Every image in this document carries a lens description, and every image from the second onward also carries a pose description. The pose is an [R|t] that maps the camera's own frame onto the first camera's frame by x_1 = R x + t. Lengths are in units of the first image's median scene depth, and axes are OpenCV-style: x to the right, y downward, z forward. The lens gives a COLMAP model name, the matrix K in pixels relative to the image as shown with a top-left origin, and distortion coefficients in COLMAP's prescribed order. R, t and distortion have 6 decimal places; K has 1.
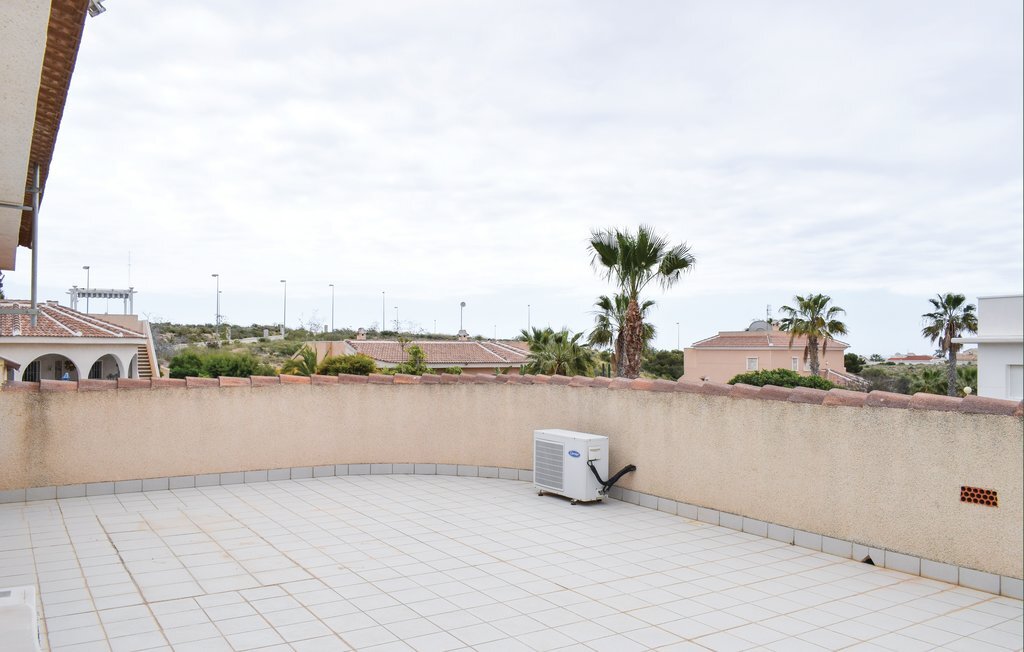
lens RADIAL K [[804.9, 0, 514.7], [0, 804.9, 333.6], [0, 0, 1]] dist [-0.013210, 0.001217]
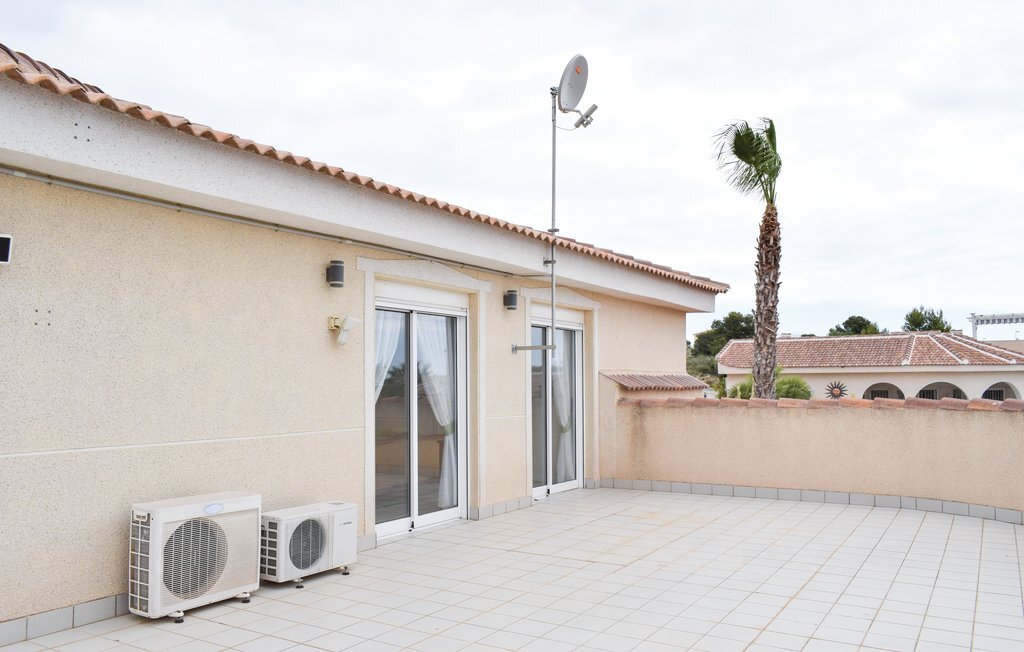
lens RADIAL K [[804.9, 0, 504.1], [0, 804.9, 324.6], [0, 0, 1]] dist [-0.013210, 0.001217]
pose [[0.425310, -0.069252, -0.902394, 0.414466], [0.025476, 0.997589, -0.064551, 0.014028], [0.904689, 0.004465, 0.426049, 0.189370]]
